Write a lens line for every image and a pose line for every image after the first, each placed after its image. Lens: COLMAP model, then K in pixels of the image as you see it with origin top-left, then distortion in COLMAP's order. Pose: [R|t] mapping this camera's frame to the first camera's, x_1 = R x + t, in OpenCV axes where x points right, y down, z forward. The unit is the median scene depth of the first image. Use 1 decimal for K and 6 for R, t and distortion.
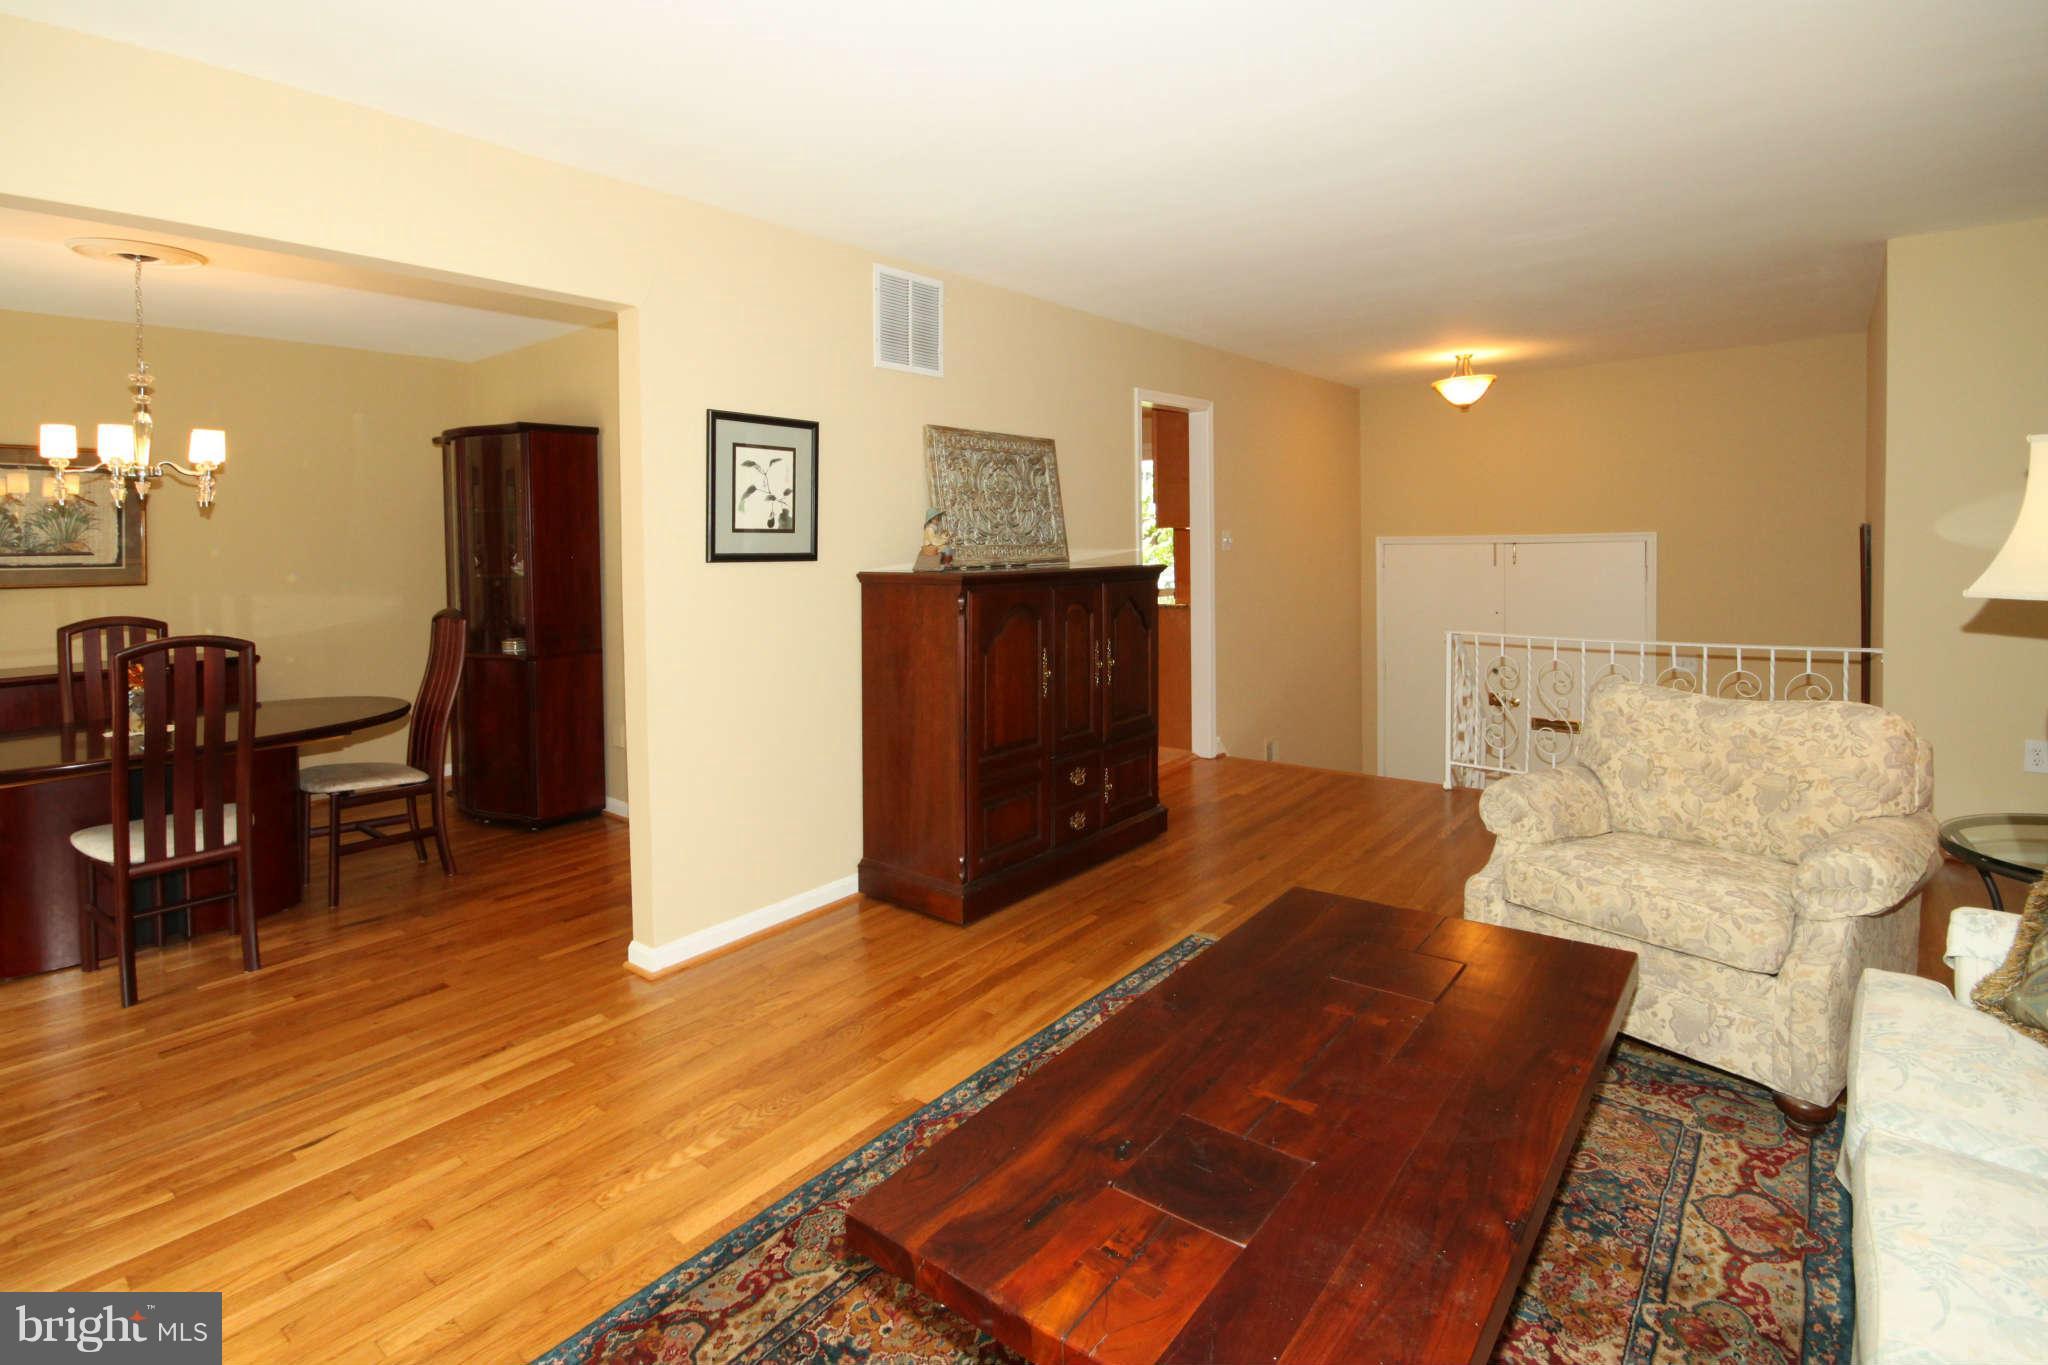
lens RADIAL K [[1002.1, 0, 993.0], [0, 1002.1, 576.6], [0, 0, 1]] dist [-0.000520, -0.001202]
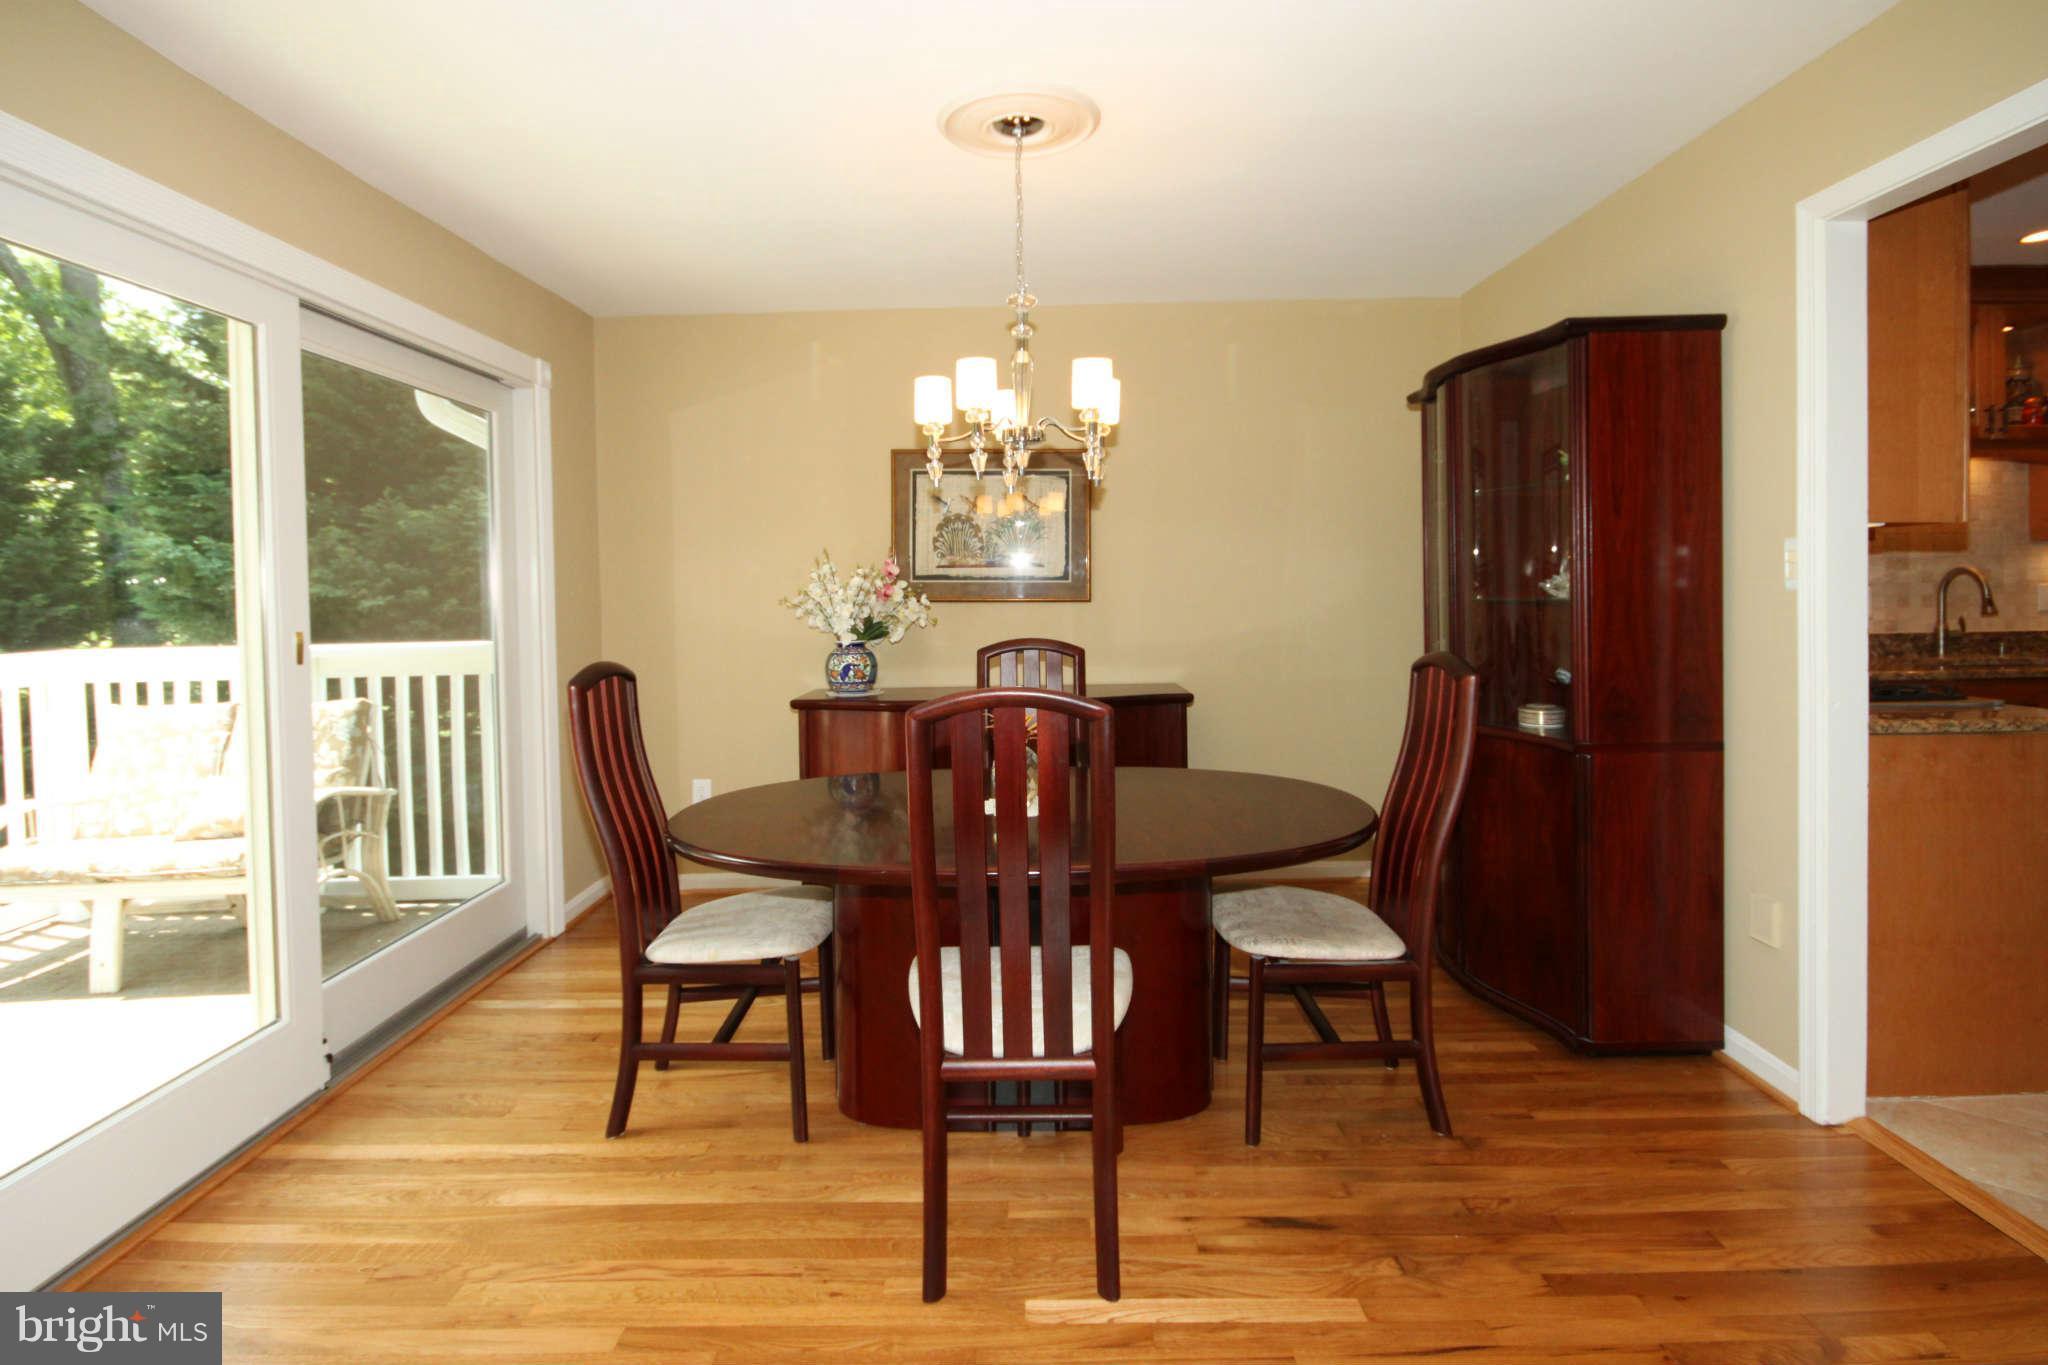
lens RADIAL K [[1002.1, 0, 993.0], [0, 1002.1, 576.6], [0, 0, 1]] dist [-0.000520, -0.001202]
pose [[0.635060, -0.005103, -0.772446, -0.272049], [-0.025252, 0.999307, -0.027363, 0.013182], [0.772050, 0.036883, 0.634490, 0.452341]]
